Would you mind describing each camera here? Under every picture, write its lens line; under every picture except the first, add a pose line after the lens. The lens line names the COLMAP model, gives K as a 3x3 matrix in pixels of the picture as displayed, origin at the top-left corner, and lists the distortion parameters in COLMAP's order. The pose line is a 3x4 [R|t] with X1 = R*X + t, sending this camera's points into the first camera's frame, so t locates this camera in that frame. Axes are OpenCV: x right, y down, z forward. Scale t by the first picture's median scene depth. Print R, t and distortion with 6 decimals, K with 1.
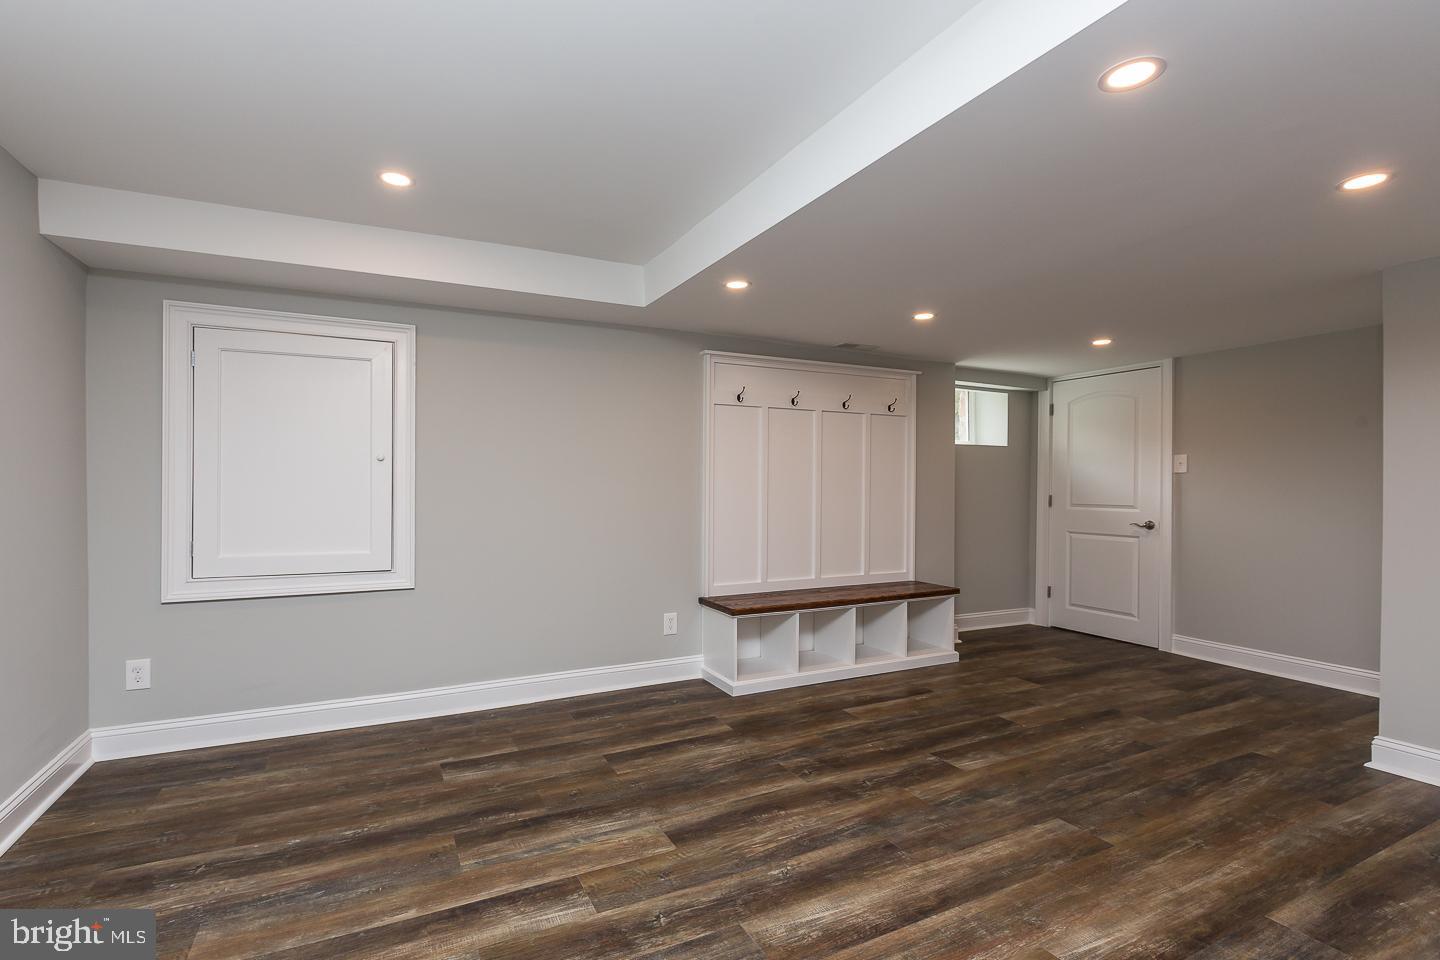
lens RADIAL K [[671.0, 0, 726.5], [0, 671.0, 482.3], [0, 0, 1]] dist [0.007918, -0.001579]
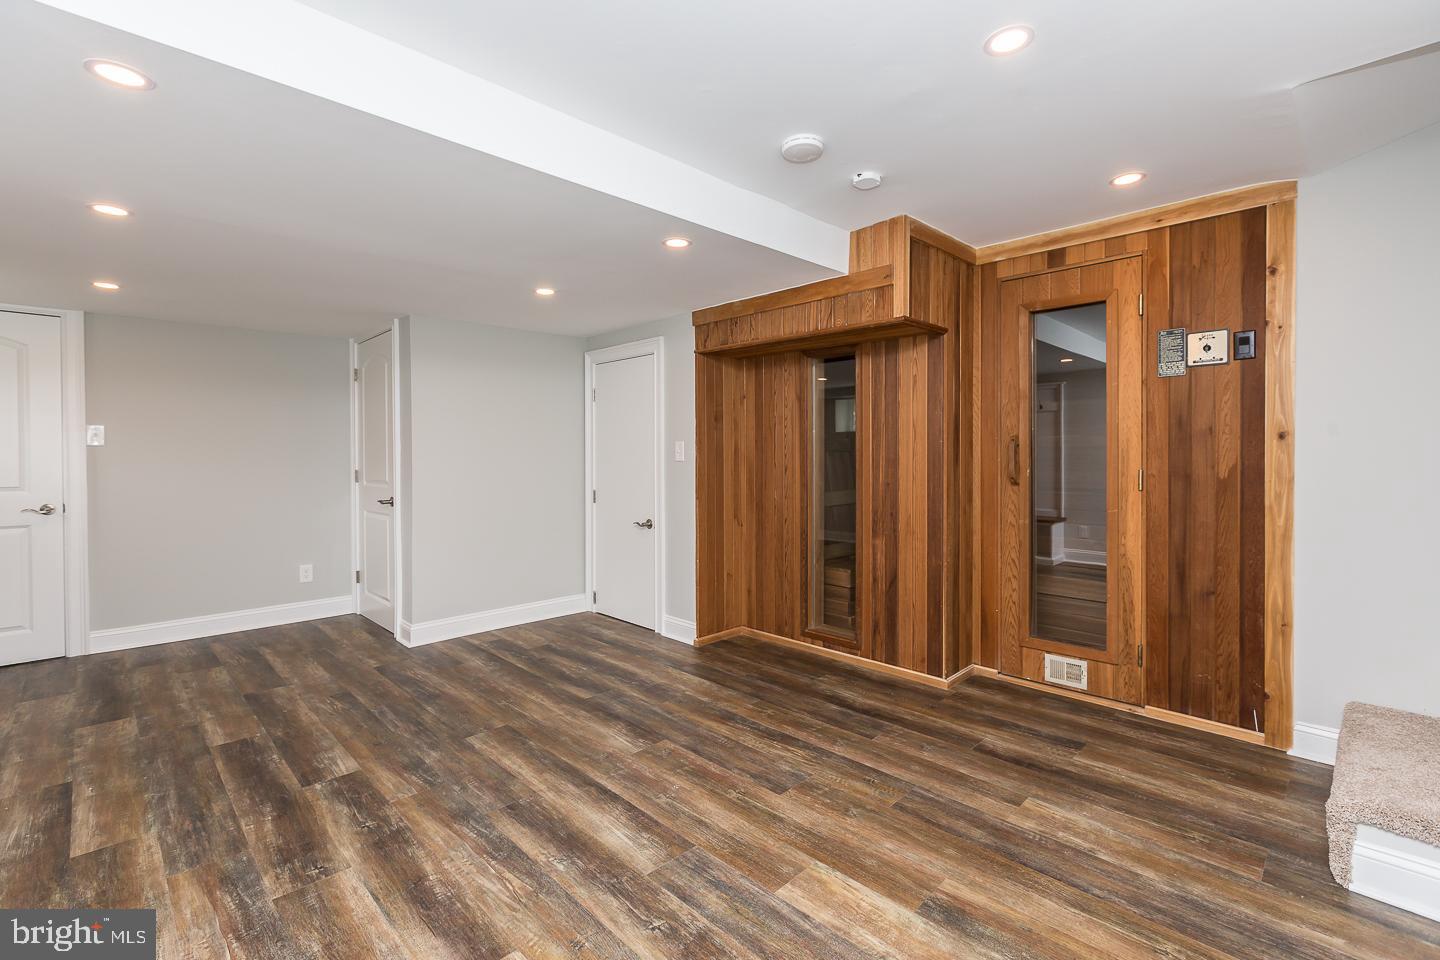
lens RADIAL K [[671.0, 0, 727.0], [0, 671.0, 471.0], [0, 0, 1]] dist [0.007918, -0.001579]
pose [[-0.322158, -0.024645, 0.946365, -0.698747], [-0.002365, 0.999679, 0.025228, -0.010319], [-0.946683, 0.005889, -0.322113, 0.834070]]
